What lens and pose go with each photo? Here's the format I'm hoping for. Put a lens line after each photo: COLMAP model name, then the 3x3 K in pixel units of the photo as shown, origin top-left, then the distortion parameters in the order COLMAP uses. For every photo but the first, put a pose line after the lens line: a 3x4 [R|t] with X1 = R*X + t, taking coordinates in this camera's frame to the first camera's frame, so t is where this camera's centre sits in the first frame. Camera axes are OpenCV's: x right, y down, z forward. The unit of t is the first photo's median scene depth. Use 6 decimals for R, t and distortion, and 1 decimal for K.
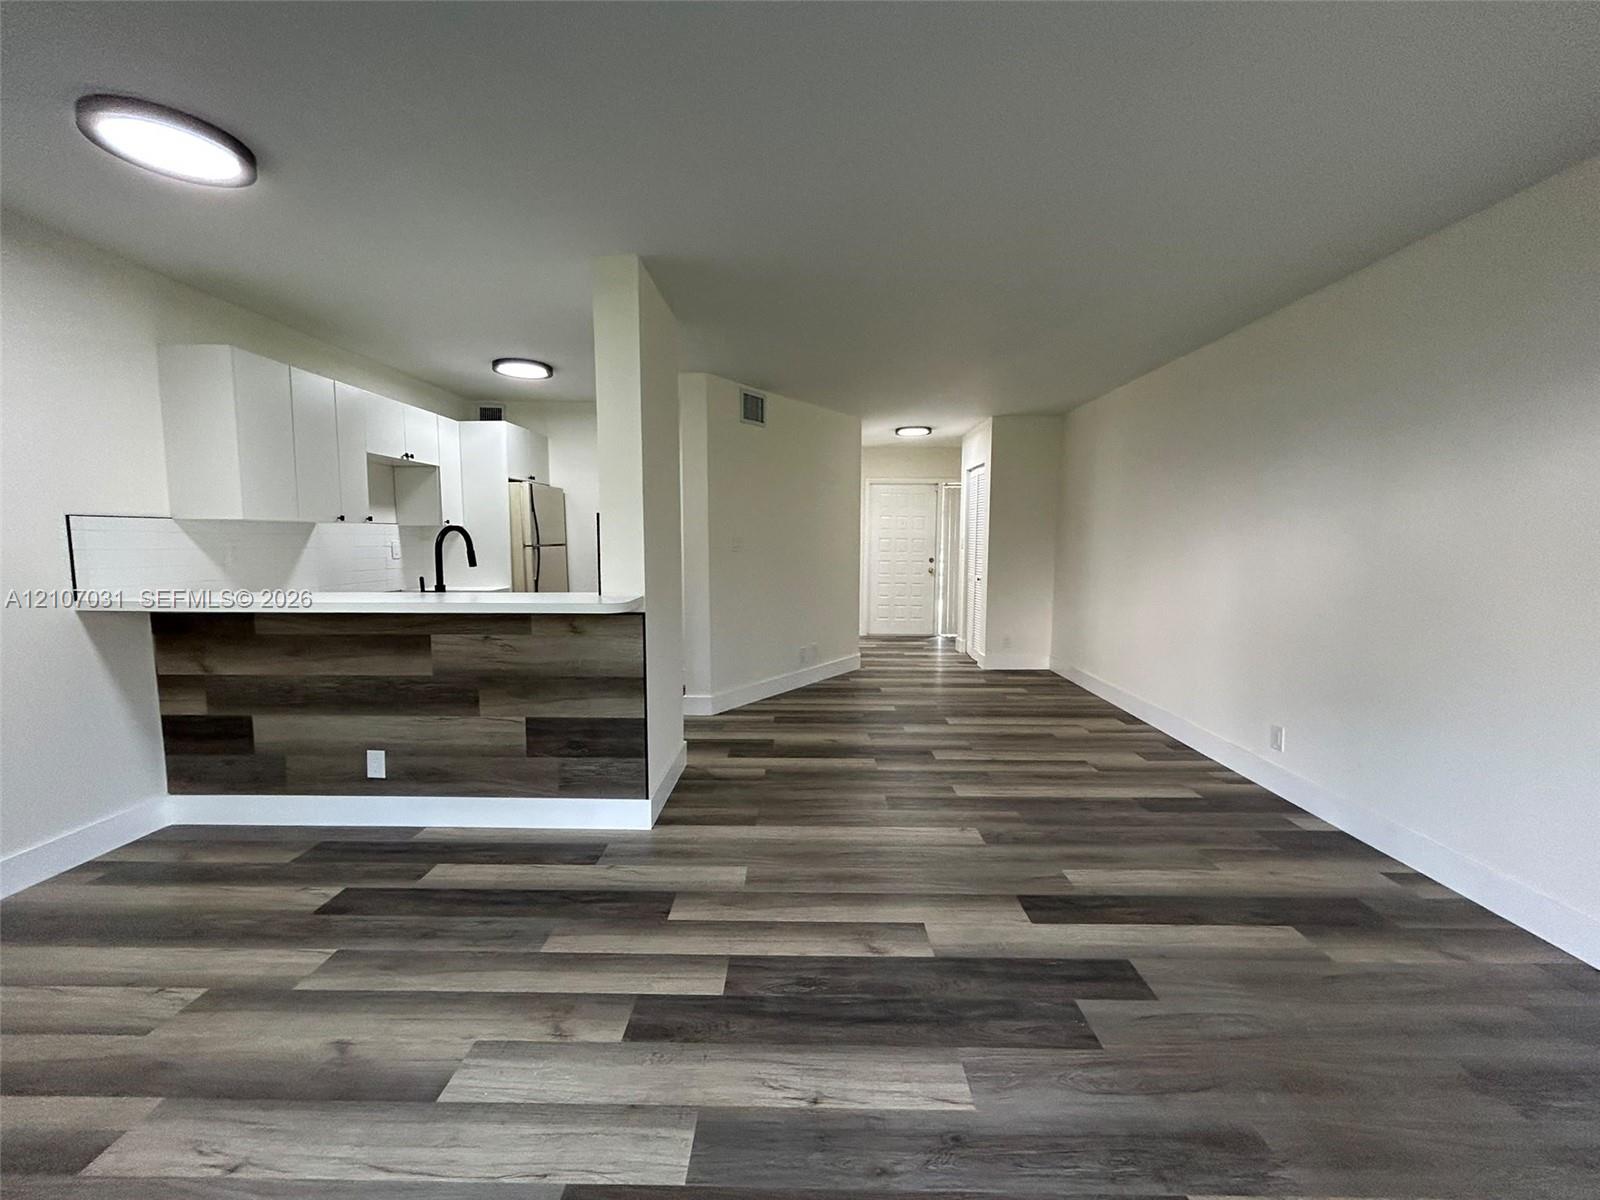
lens RADIAL K [[653.4, 0, 801.8], [0, 653.4, 601.6], [0, 0, 1]] dist [0.004558, -0.000201]
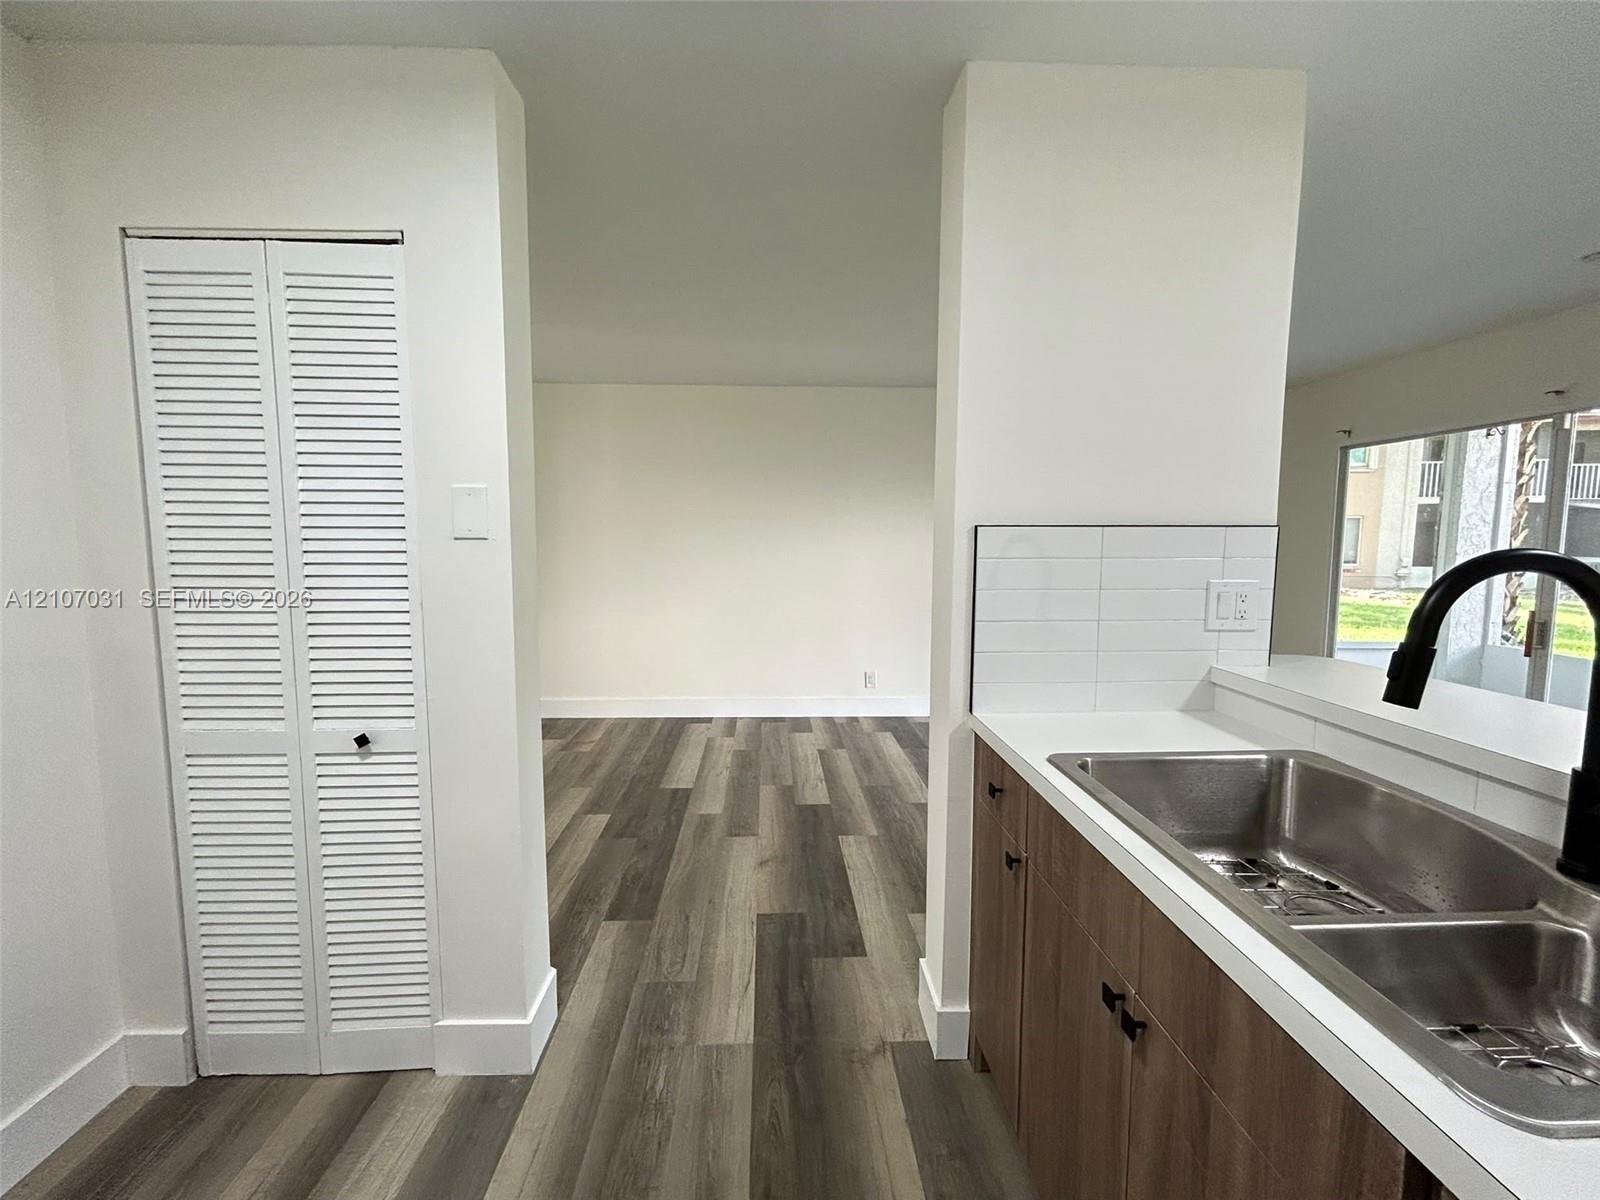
lens RADIAL K [[653.4, 0, 796.7], [0, 653.4, 596.5], [0, 0, 1]] dist [0.004558, -0.000201]
pose [[-0.062885, -0.093489, 0.993632, -0.646627], [0.088120, 0.991194, 0.098836, -0.128349], [-0.994123, 0.093774, -0.054093, 1.077817]]
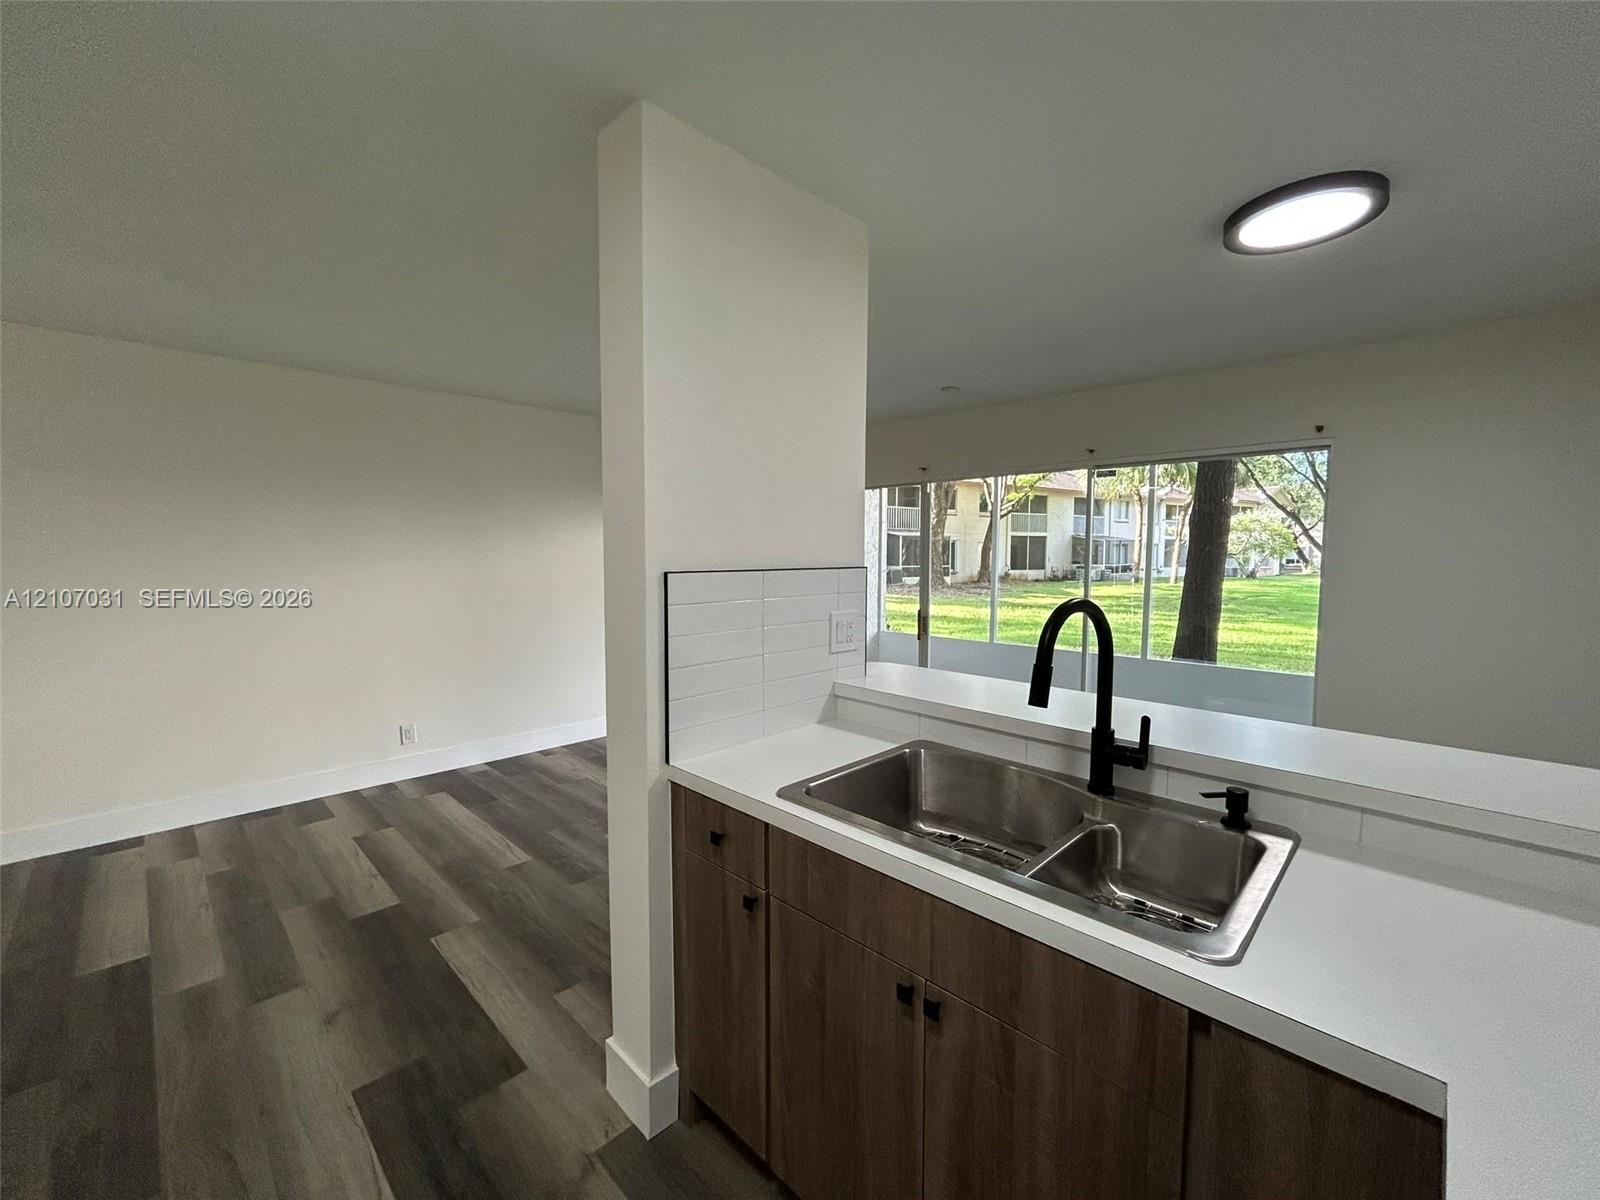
lens RADIAL K [[653.4, 0, 796.9], [0, 653.4, 597.5], [0, 0, 1]] dist [0.004558, -0.000201]
pose [[-0.723552, -0.053486, 0.688194, -0.575520], [0.057392, 0.988880, 0.137196, -0.158072], [-0.687880, 0.138765, -0.712437, 1.175647]]
